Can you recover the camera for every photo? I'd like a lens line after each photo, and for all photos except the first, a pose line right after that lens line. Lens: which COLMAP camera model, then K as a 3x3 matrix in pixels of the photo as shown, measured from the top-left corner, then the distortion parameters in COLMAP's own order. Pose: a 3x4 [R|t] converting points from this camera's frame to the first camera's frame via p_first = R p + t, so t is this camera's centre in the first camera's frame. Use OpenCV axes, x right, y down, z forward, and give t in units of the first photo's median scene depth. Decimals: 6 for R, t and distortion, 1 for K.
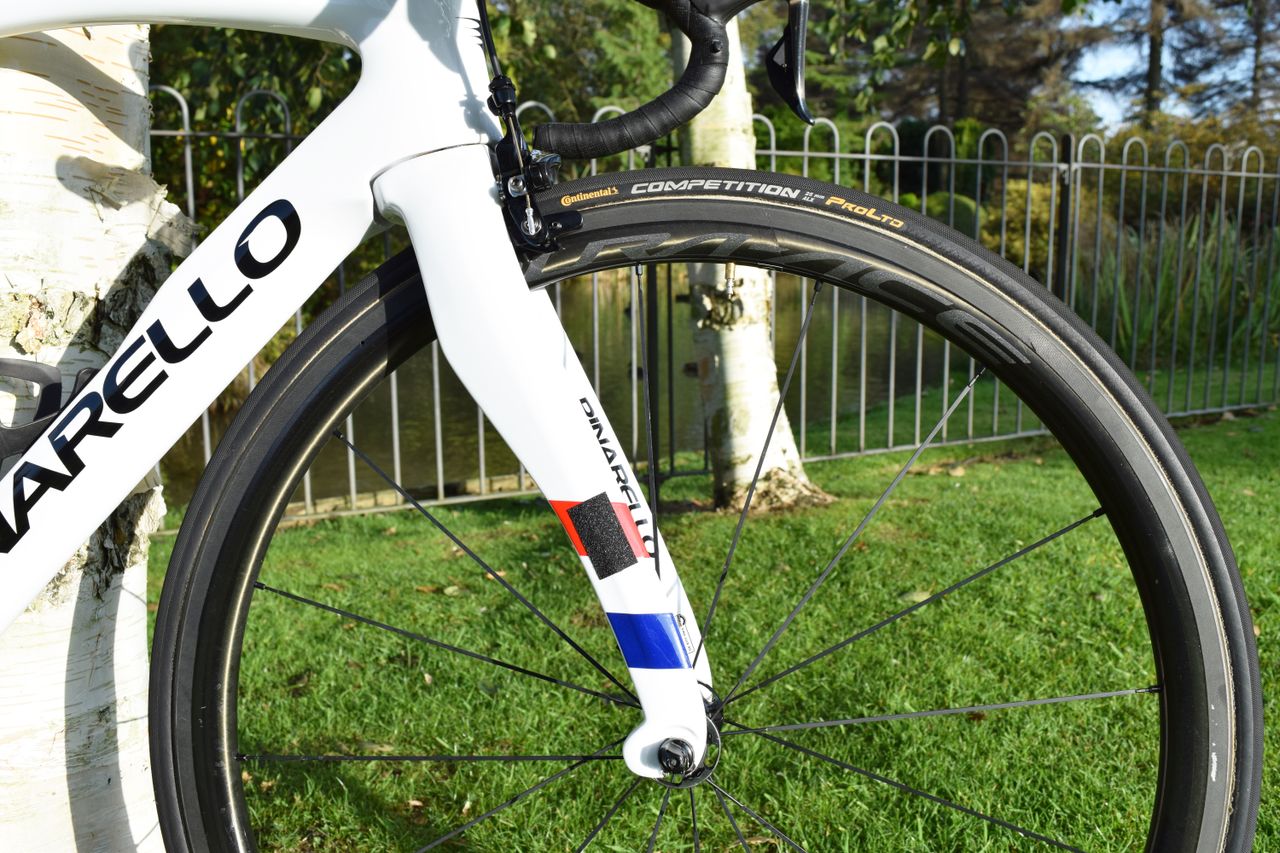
lens RADIAL K [[1173.6, 0, 640.0], [0, 1173.6, 426.5], [0, 0, 1]] dist [-0.097476, 0.018787]
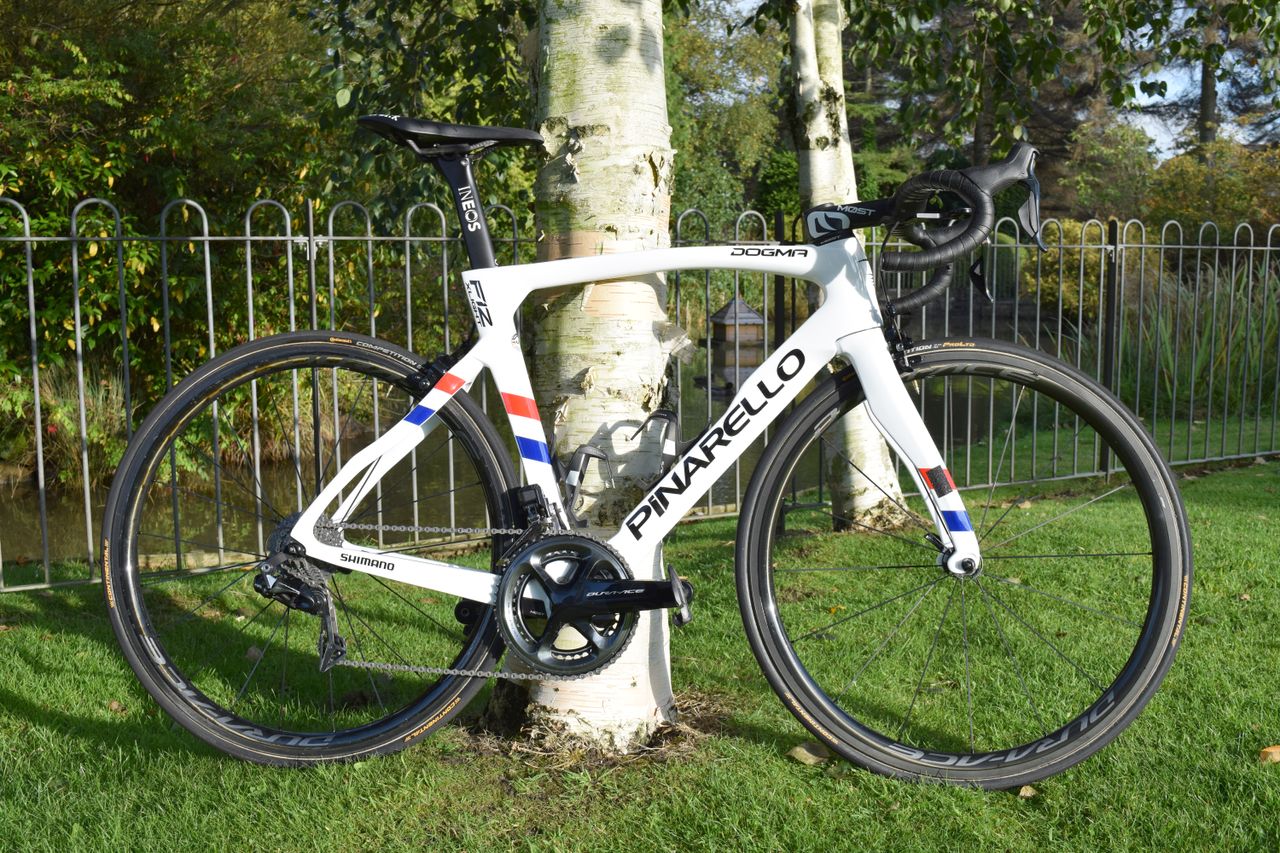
lens RADIAL K [[1368.8, 0, 640.0], [0, 1368.8, 426.5], [0, 0, 1]] dist [-0.078756, -0.000390]
pose [[0.999904, -0.001606, 0.013756, -0.189511], [0.002233, 0.998952, -0.045717, 0.027766], [-0.013668, 0.045743, 0.998860, -0.523479]]
